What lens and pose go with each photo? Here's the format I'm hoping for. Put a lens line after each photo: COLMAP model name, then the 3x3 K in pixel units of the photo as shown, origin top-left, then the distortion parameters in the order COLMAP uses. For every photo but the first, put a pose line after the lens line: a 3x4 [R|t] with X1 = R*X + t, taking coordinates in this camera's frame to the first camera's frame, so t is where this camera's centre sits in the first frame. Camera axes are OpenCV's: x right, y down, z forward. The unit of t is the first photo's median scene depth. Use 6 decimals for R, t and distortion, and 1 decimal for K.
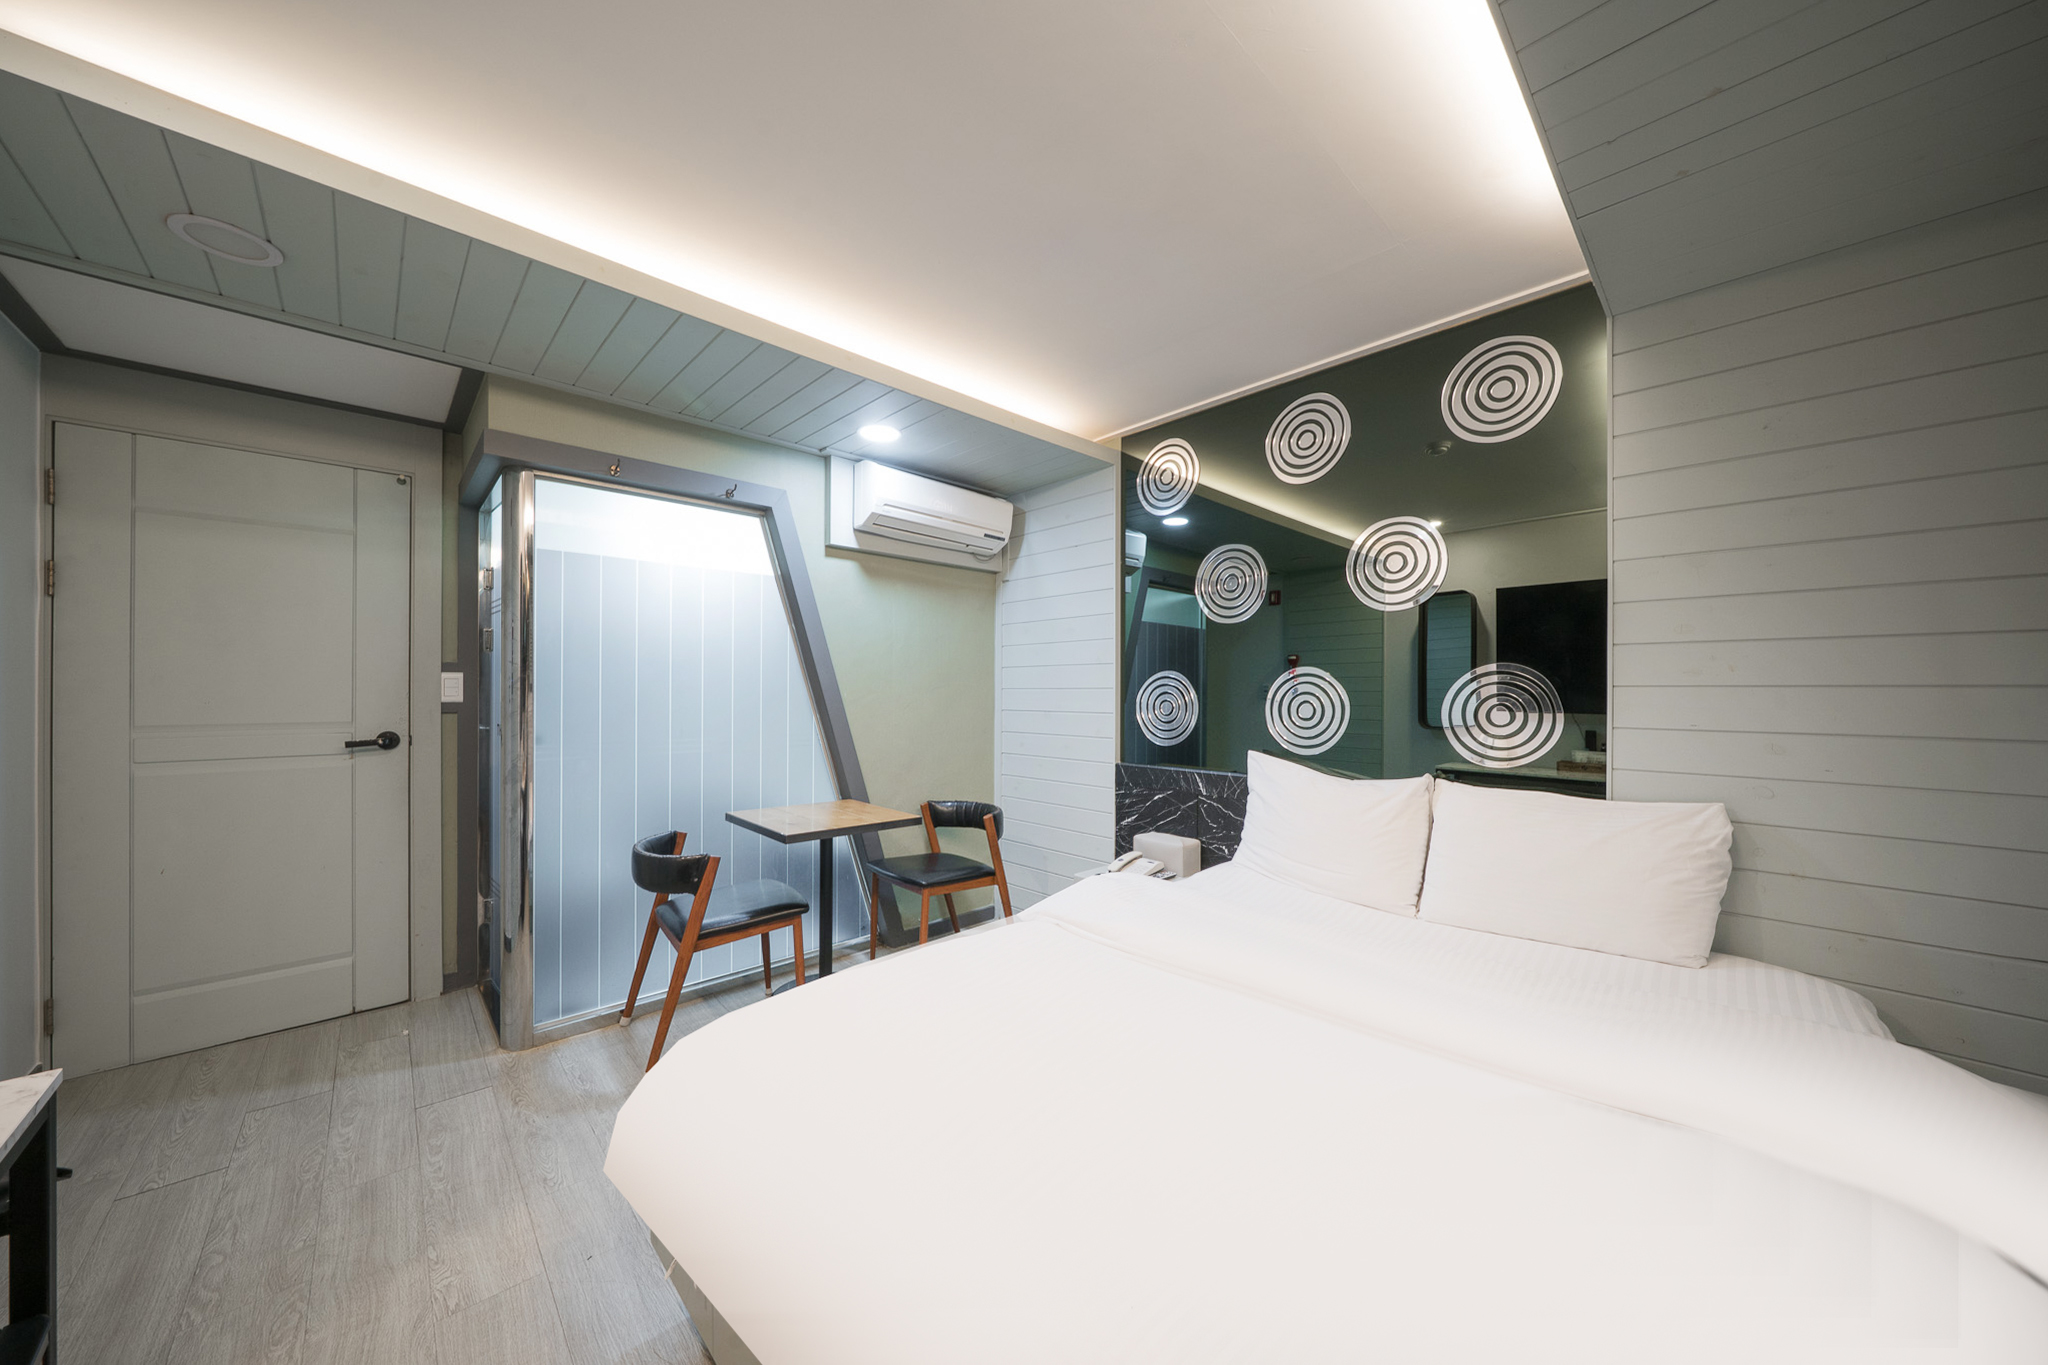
lens RADIAL K [[695.3, 0, 1009.4], [0, 695.3, 686.5], [0, 0, 1]] dist [-0.006858, -0.000121]
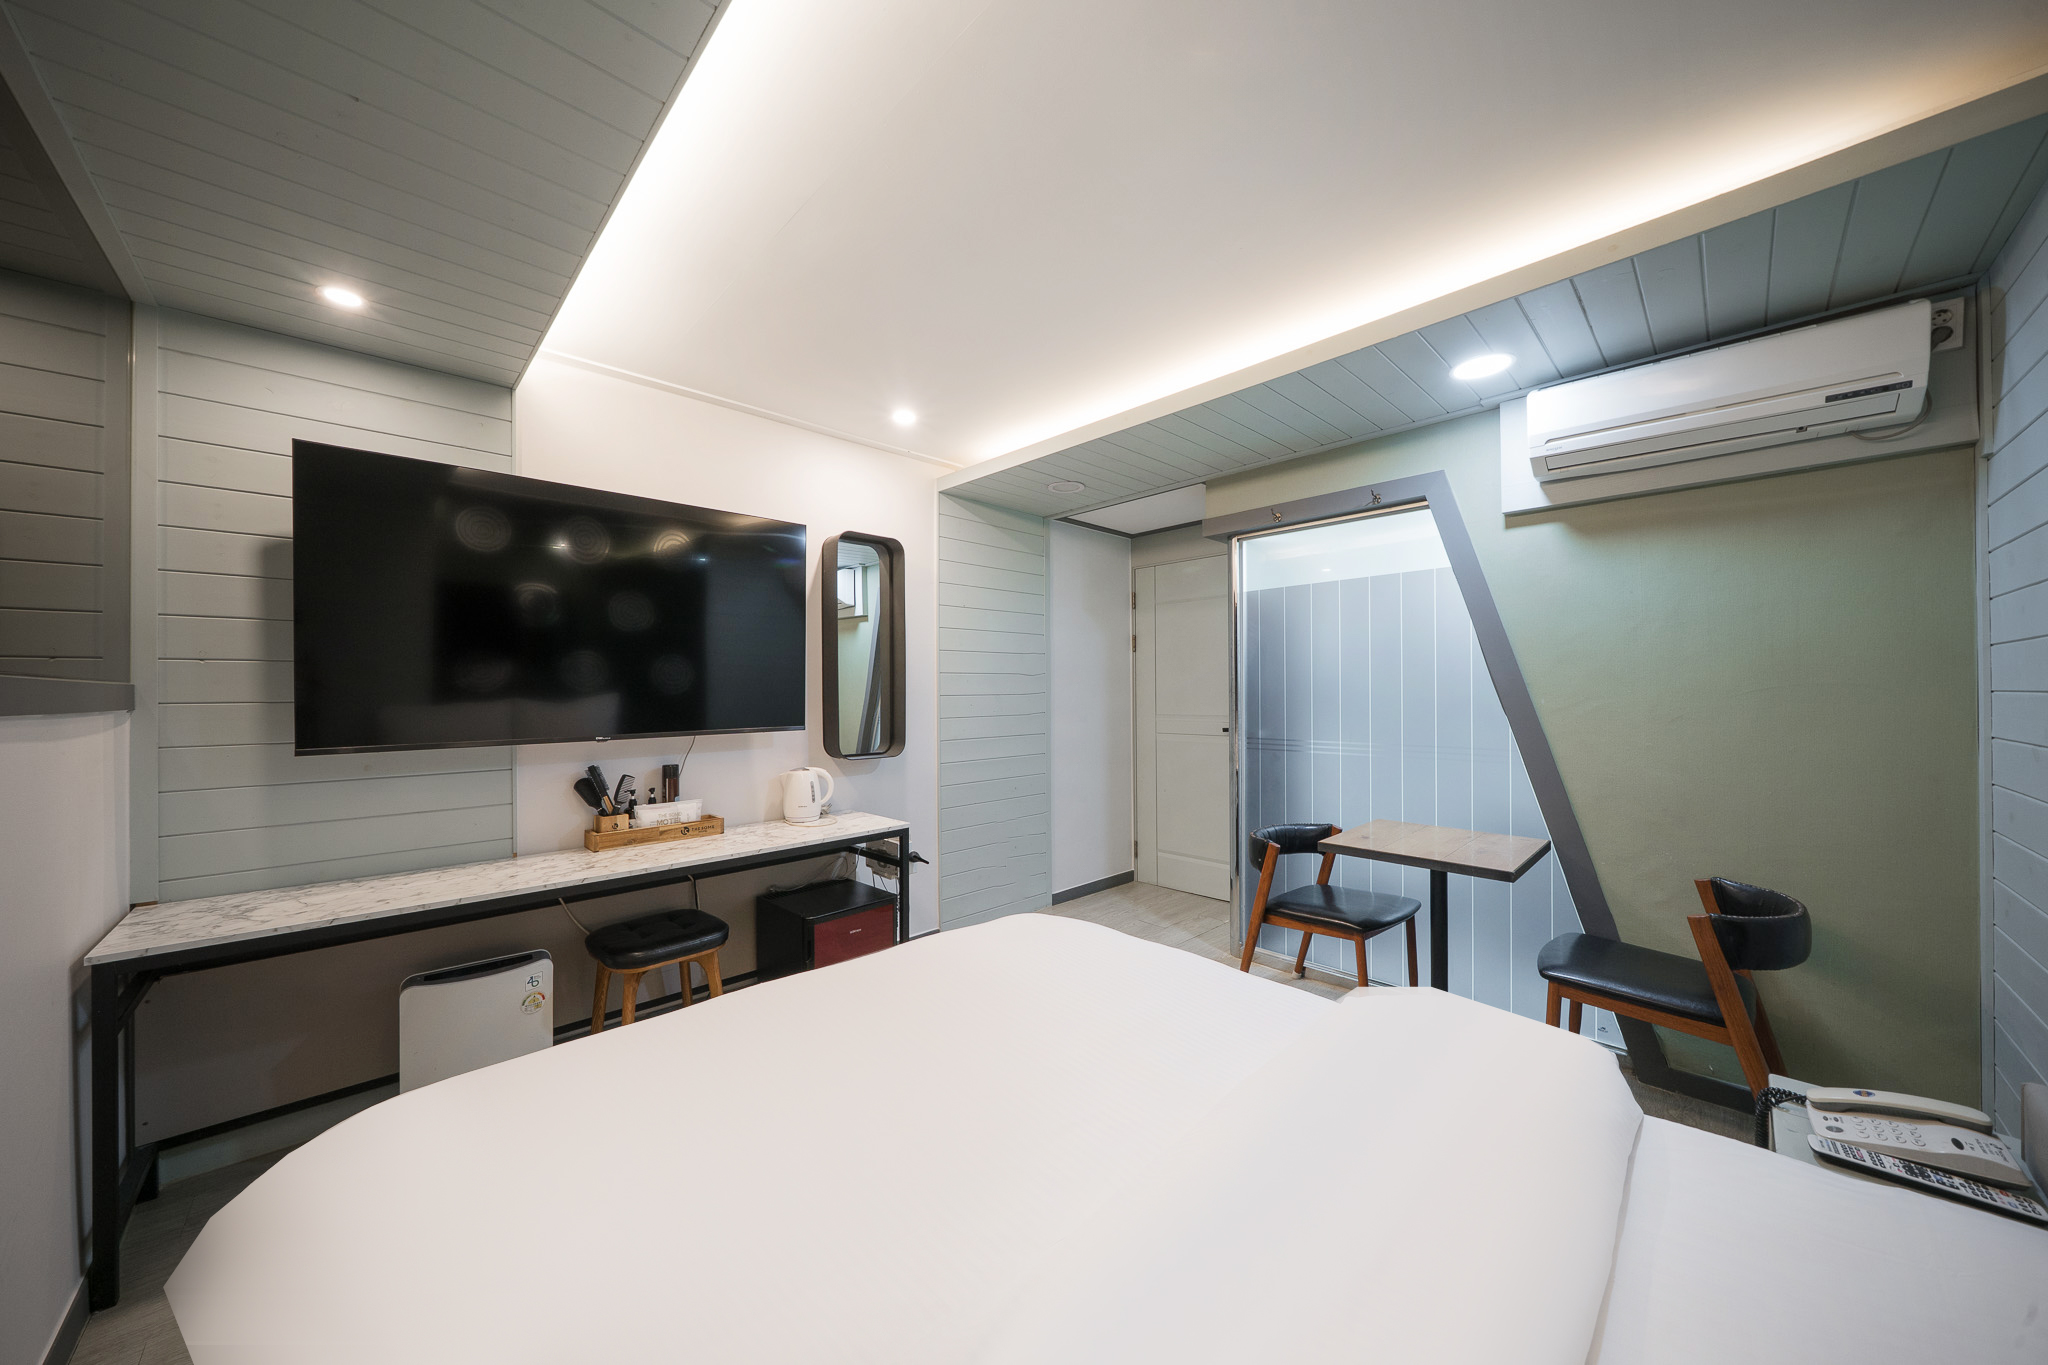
lens RADIAL K [[695.3, 0, 1020.9], [0, 695.3, 689.1], [0, 0, 1]] dist [-0.001219, -0.000087]
pose [[0.023173, -0.006960, -0.999707, 0.588087], [0.012936, 0.999894, -0.006662, -0.005124], [0.999648, -0.012778, 0.023260, 0.469663]]
